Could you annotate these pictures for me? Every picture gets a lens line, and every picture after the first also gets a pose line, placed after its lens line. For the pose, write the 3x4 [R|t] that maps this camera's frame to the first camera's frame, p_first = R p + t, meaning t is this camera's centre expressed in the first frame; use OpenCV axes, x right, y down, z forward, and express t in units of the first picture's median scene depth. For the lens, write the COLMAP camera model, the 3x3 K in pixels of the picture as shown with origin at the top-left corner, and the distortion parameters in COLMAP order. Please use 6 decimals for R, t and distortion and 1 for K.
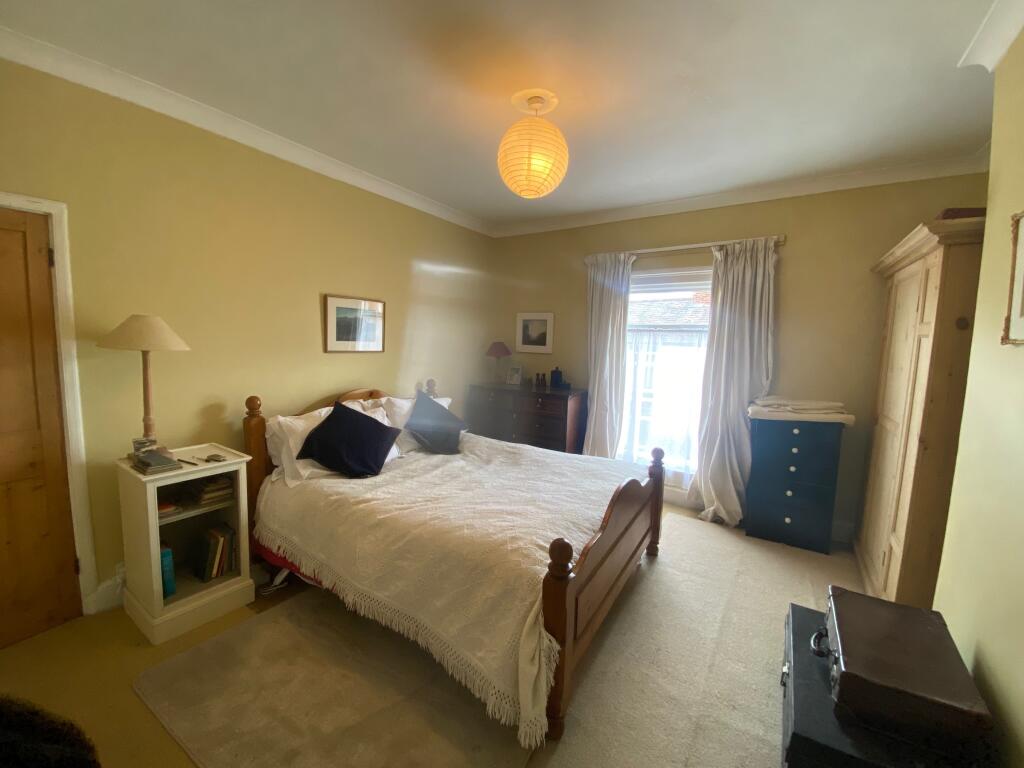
lens RADIAL K [[414.9, 0, 509.3], [0, 414.9, 382.8], [0, 0, 1]] dist [0.042559, -0.032026]
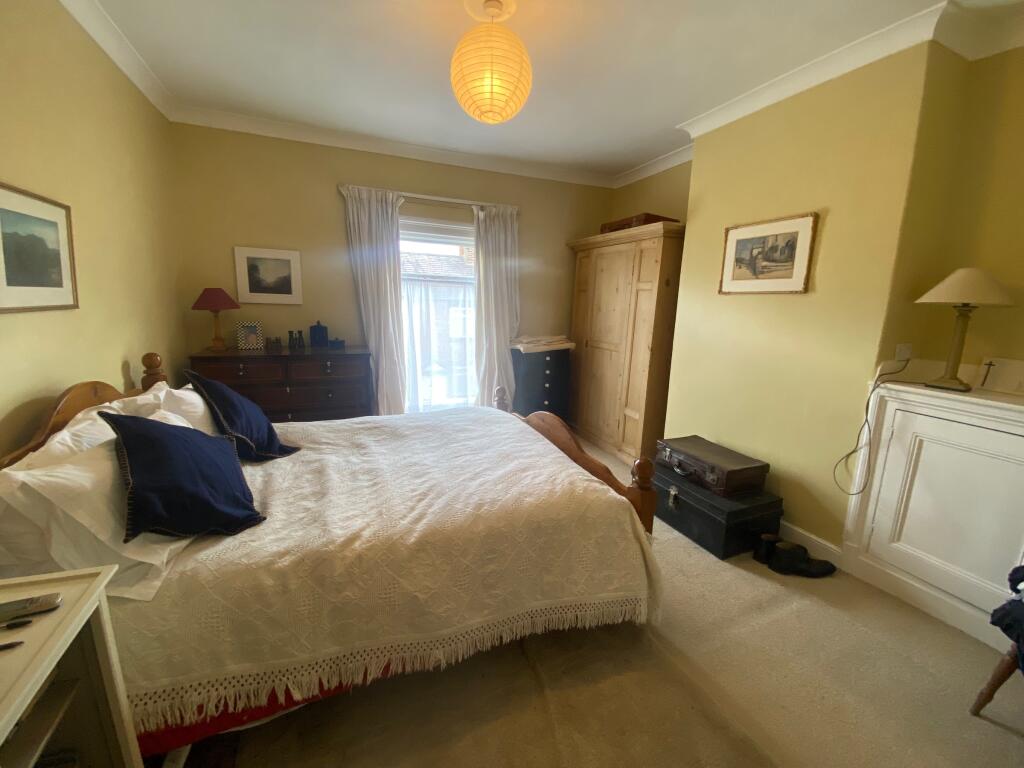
lens RADIAL K [[414.9, 0, 509.3], [0, 414.9, 382.8], [0, 0, 1]] dist [0.042559, -0.032026]
pose [[0.552817, -0.169981, 0.815781, -0.556708], [0.073110, 0.985093, 0.155717, -0.030710], [-0.830089, -0.026441, 0.557004, 0.351915]]
